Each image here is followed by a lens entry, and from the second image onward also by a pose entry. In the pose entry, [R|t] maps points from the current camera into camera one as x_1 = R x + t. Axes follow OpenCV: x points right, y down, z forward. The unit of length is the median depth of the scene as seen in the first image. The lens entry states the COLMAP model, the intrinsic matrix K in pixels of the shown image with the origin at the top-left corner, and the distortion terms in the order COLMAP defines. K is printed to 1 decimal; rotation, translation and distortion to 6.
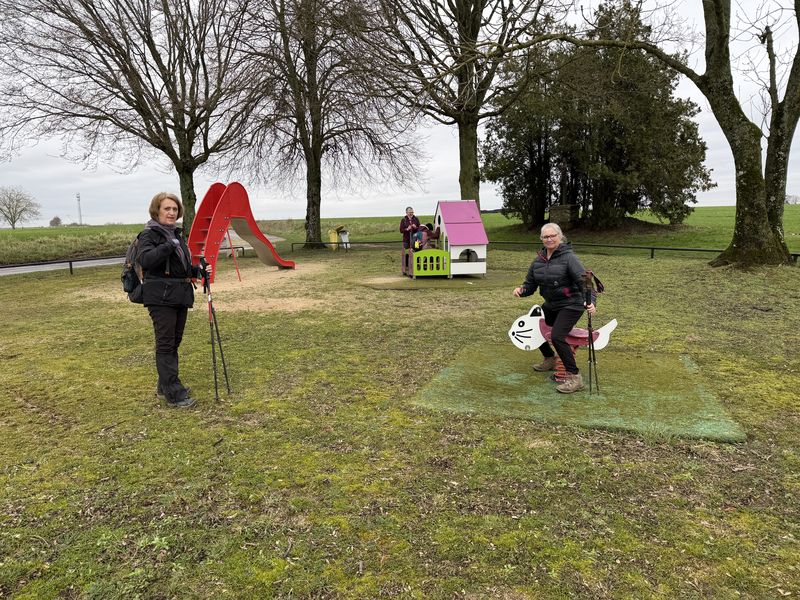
lens RADIAL K [[494.4, 0, 401.3], [0, 494.4, 303.7], [0, 0, 1]] dist [-0.025817, -0.000764]
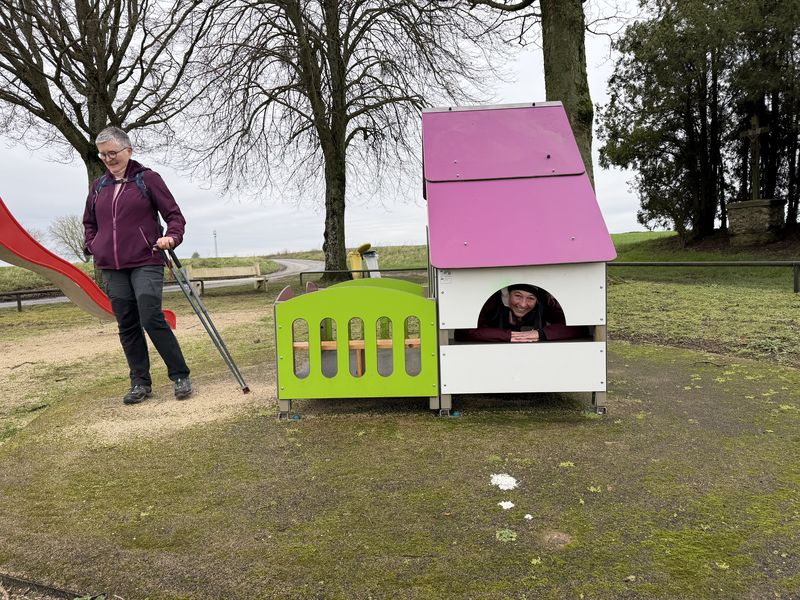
lens RADIAL K [[494.4, 0, 401.3], [0, 494.4, 303.7], [0, 0, 1]] dist [-0.025817, -0.000764]
pose [[0.972548, 0.003764, -0.232670, 0.066220], [-0.017799, 0.998143, -0.058252, -0.043169], [0.232019, 0.060794, 0.970810, 0.379949]]
